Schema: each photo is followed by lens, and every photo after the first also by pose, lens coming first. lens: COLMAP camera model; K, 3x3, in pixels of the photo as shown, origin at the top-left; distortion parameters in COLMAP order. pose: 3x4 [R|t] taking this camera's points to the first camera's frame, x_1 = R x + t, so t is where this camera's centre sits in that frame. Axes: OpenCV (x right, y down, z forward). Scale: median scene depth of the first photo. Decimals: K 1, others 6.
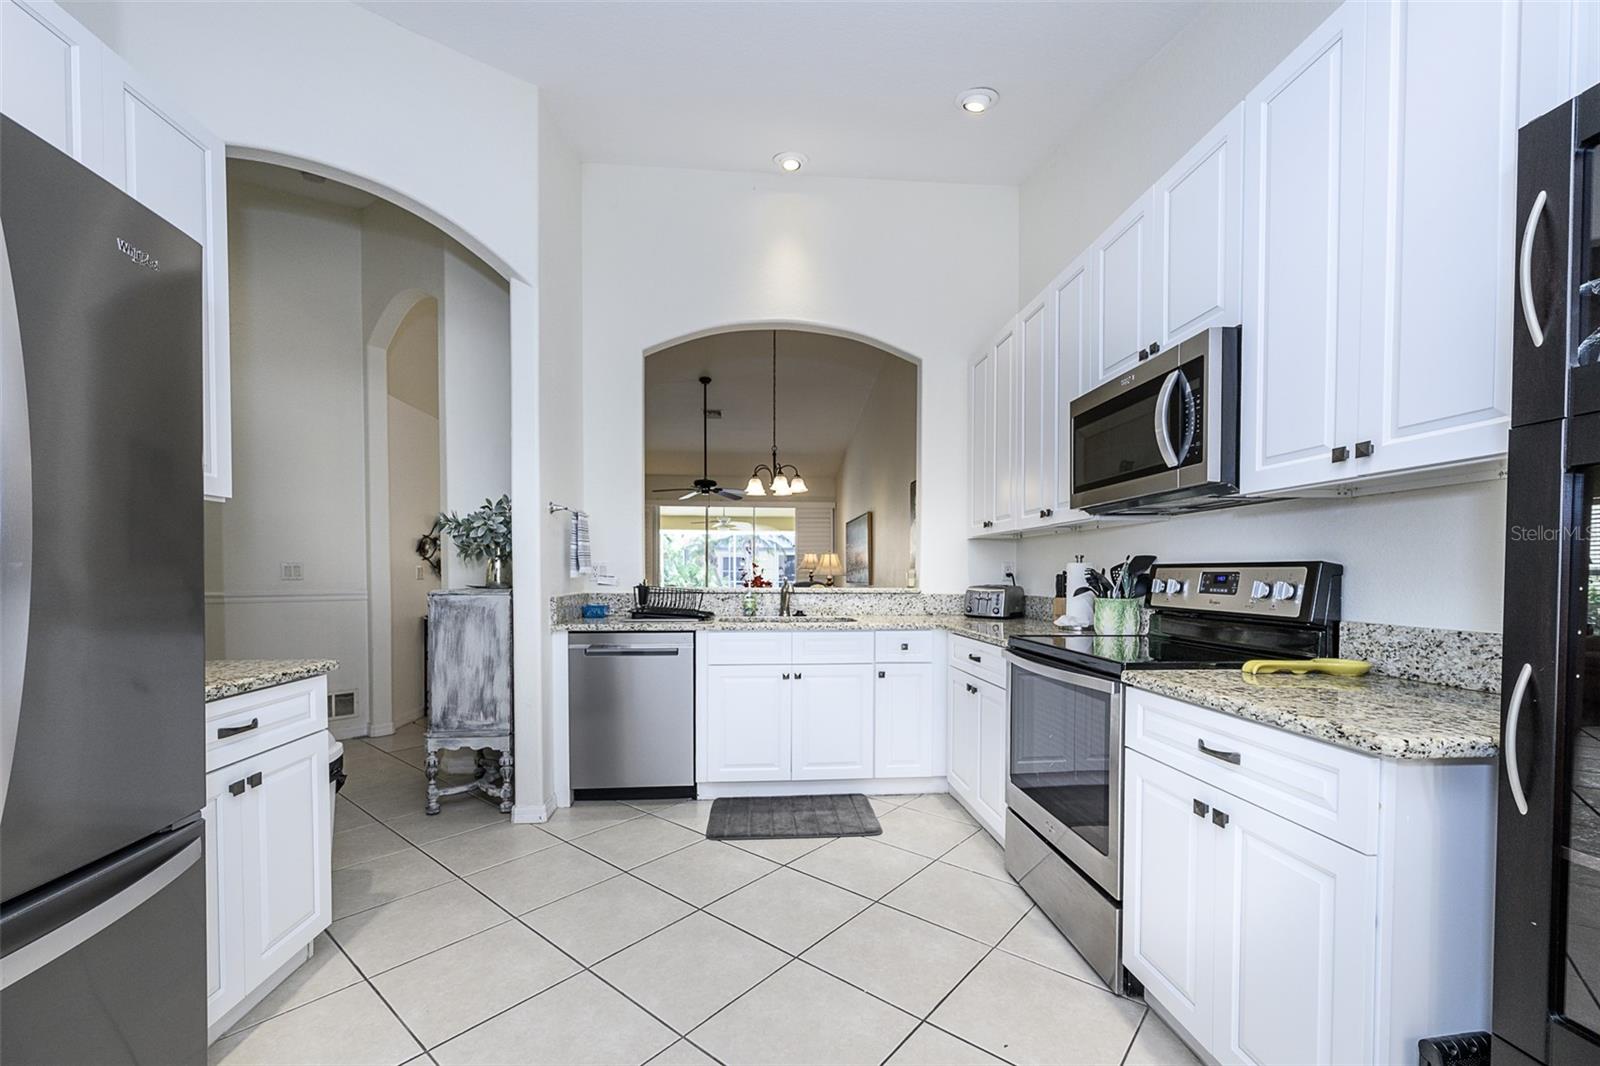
lens RADIAL K [[660.8, 0, 794.1], [0, 660.8, 590.0], [0, 0, 1]] dist [-0.007439, 0.001322]
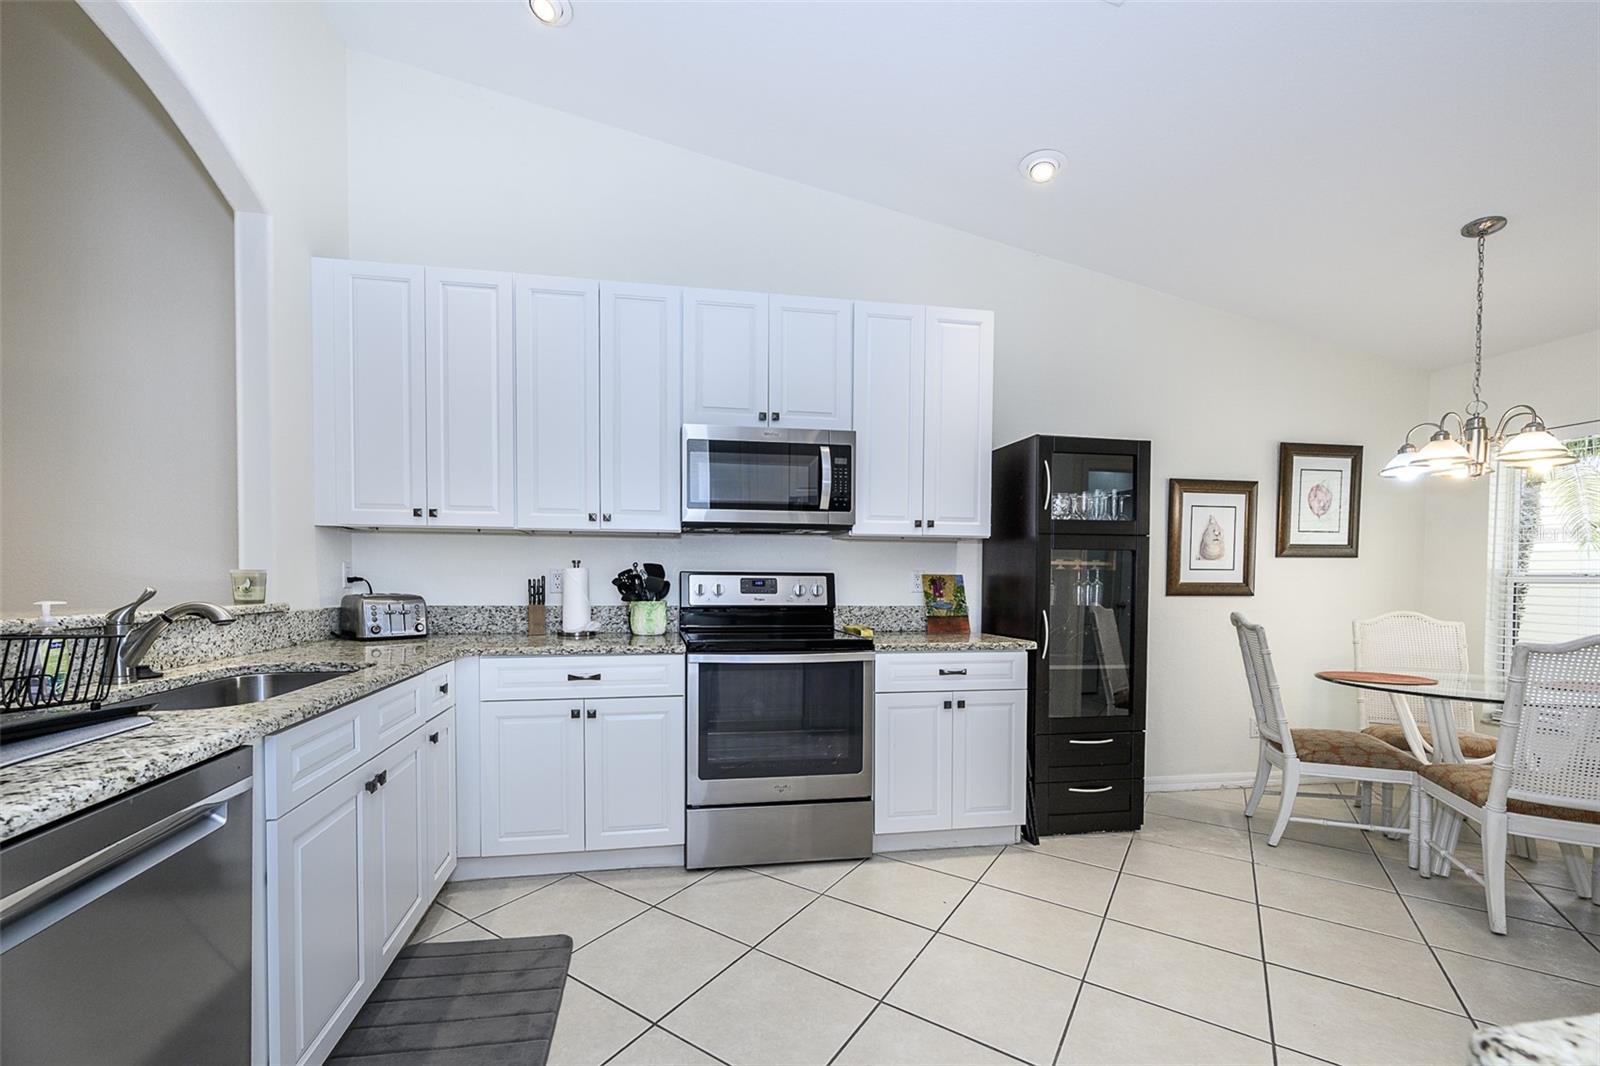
lens RADIAL K [[660.8, 0, 734.2], [0, 660.8, 598.6], [0, 0, 1]] dist [-0.007439, 0.001322]
pose [[-0.093946, -0.032079, 0.995060, -1.148173], [0.019186, 0.999237, 0.034025, -0.048156], [-0.995392, 0.022288, -0.093259, 1.693402]]
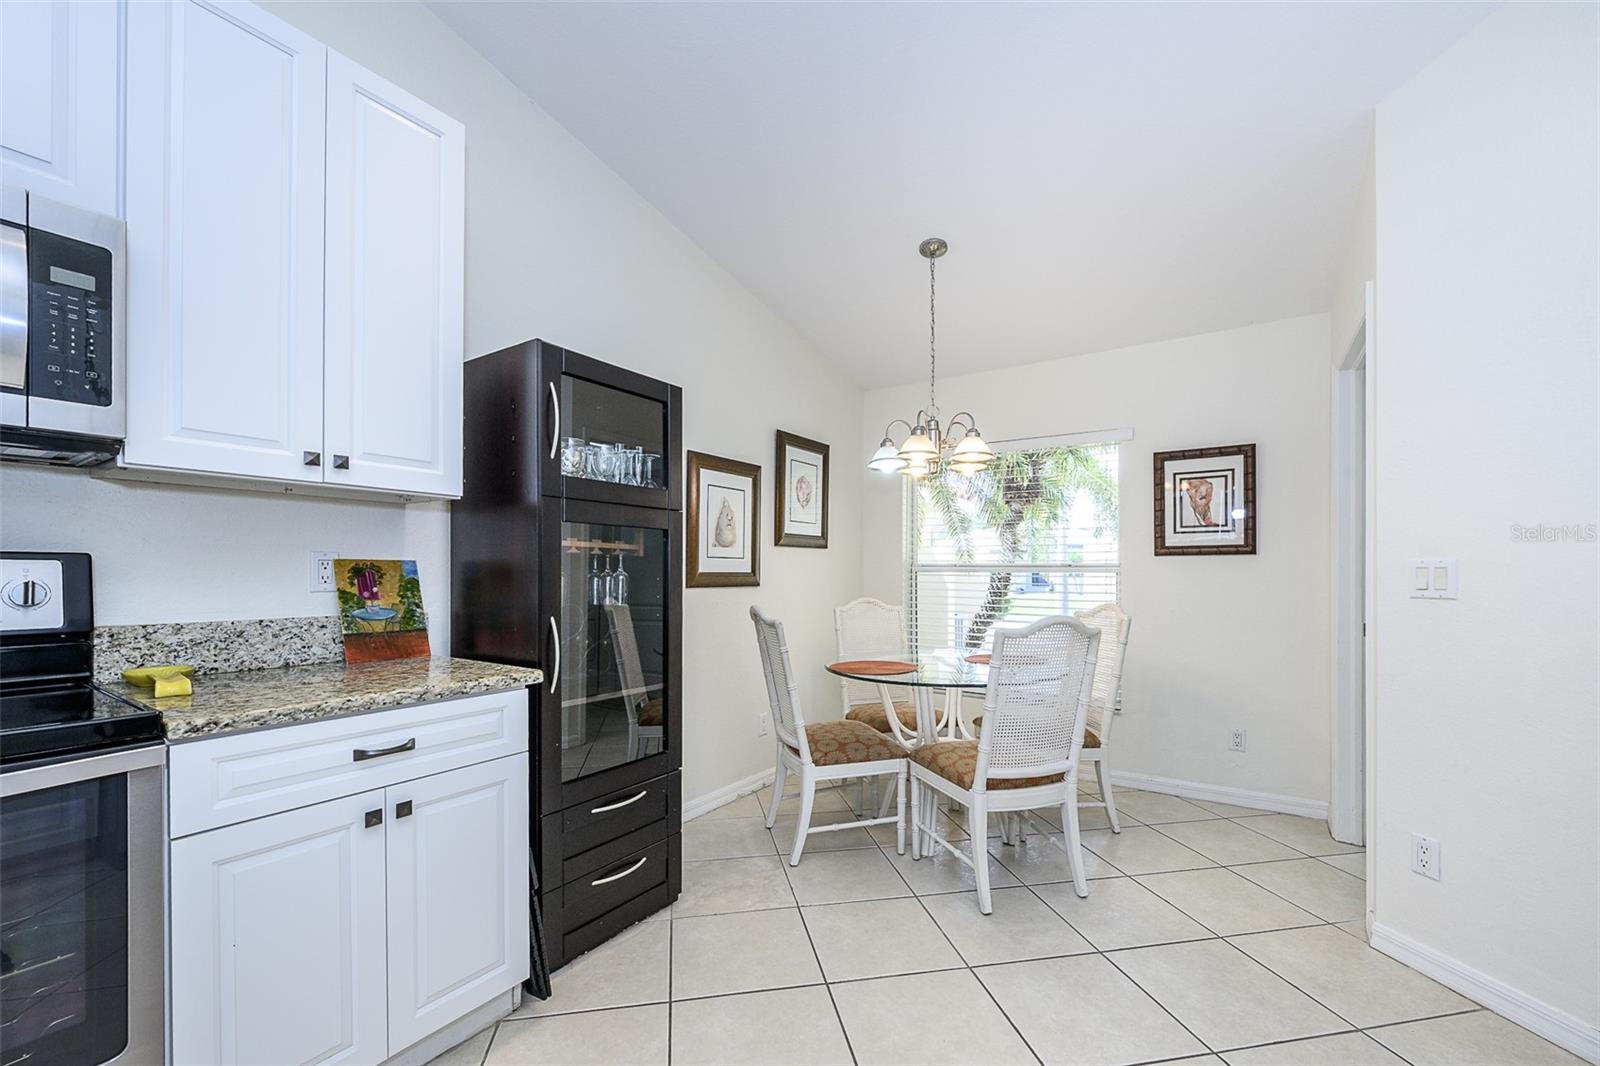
lens RADIAL K [[660.8, 0, 806.3], [0, 660.8, 570.4], [0, 0, 1]] dist [-0.007439, 0.001322]
pose [[-0.800656, -0.004235, 0.599109, -0.428503], [0.008842, 0.999783, 0.018884, -0.036196], [-0.599059, 0.020417, -0.800445, 1.309935]]
